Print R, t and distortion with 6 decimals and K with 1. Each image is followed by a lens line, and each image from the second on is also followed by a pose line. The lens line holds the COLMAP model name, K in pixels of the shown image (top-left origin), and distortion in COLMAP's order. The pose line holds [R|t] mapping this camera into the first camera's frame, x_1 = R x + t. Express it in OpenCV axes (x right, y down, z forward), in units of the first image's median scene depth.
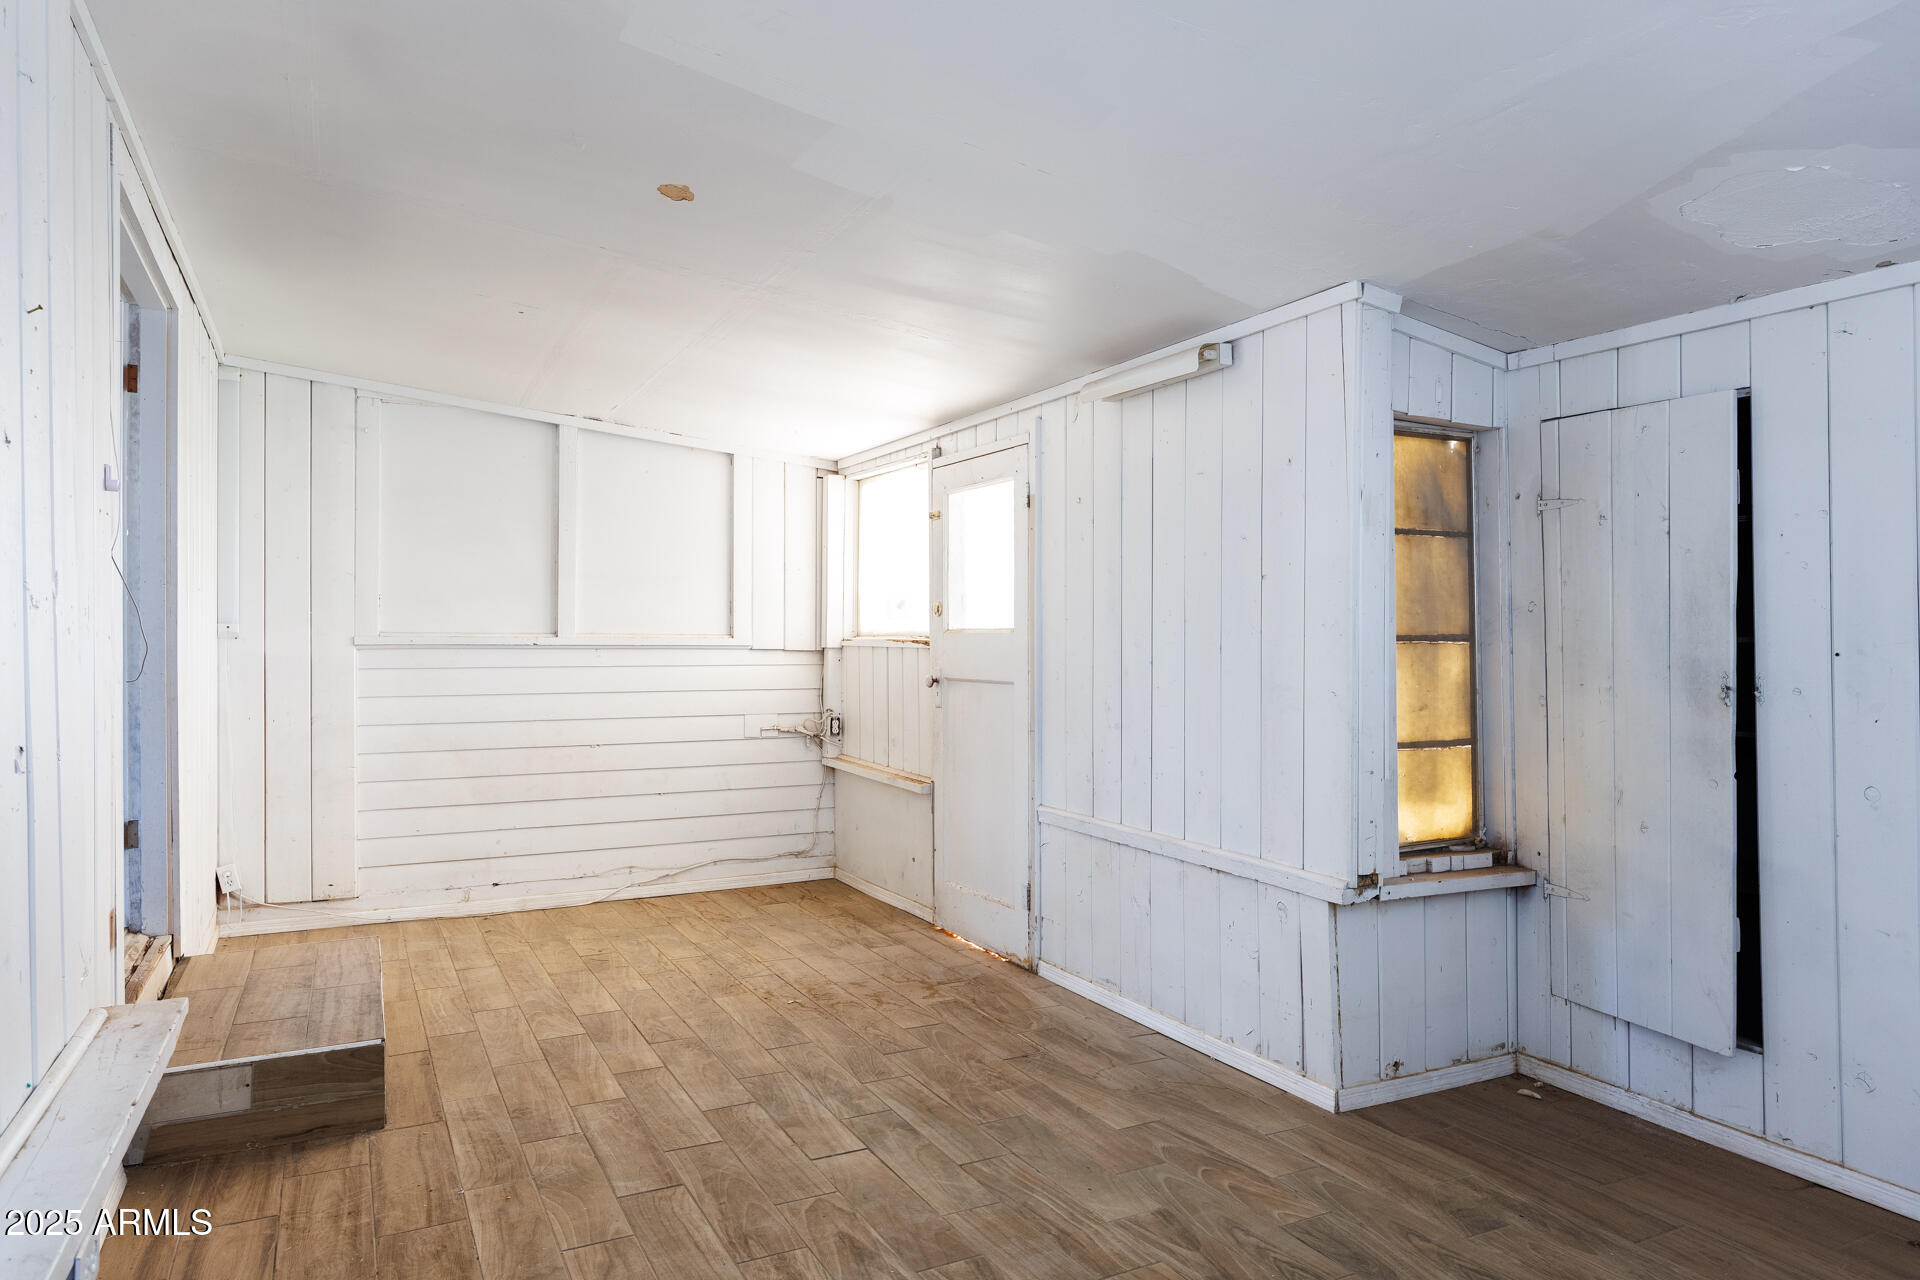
lens RADIAL K [[1230.0, 0, 956.0], [0, 1230.0, 634.7], [0, 0, 1]] dist [-0.002354, -0.000995]
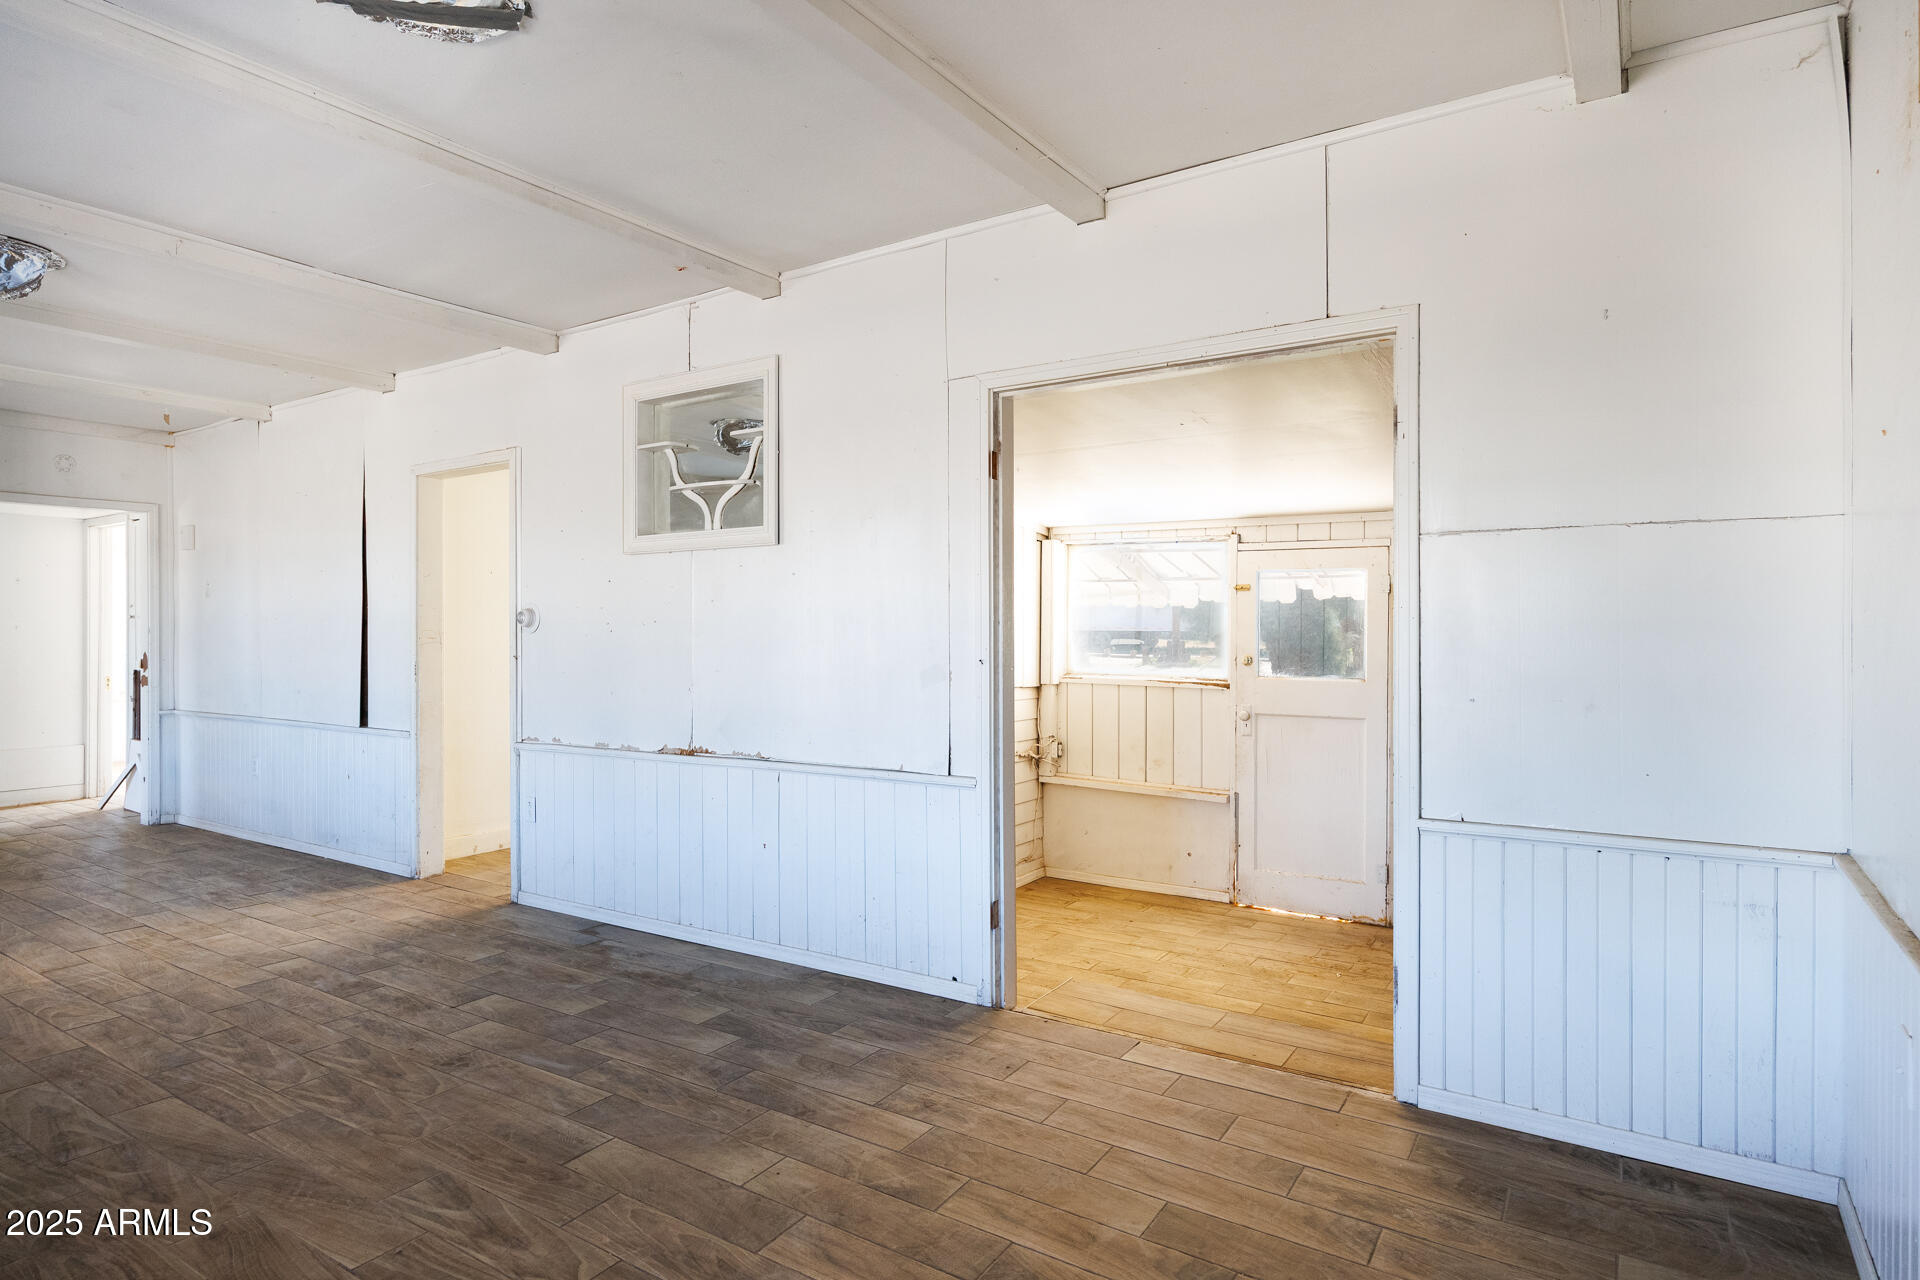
lens RADIAL K [[1047.2, 0, 964.2], [0, 1047.2, 641.8], [0, 0, 1]] dist [-0.005845, -0.000224]
pose [[0.861423, -0.001536, 0.507886, -0.695548], [-0.007910, 0.999834, 0.016439, -0.047663], [-0.507826, -0.018178, 0.861268, 0.167217]]
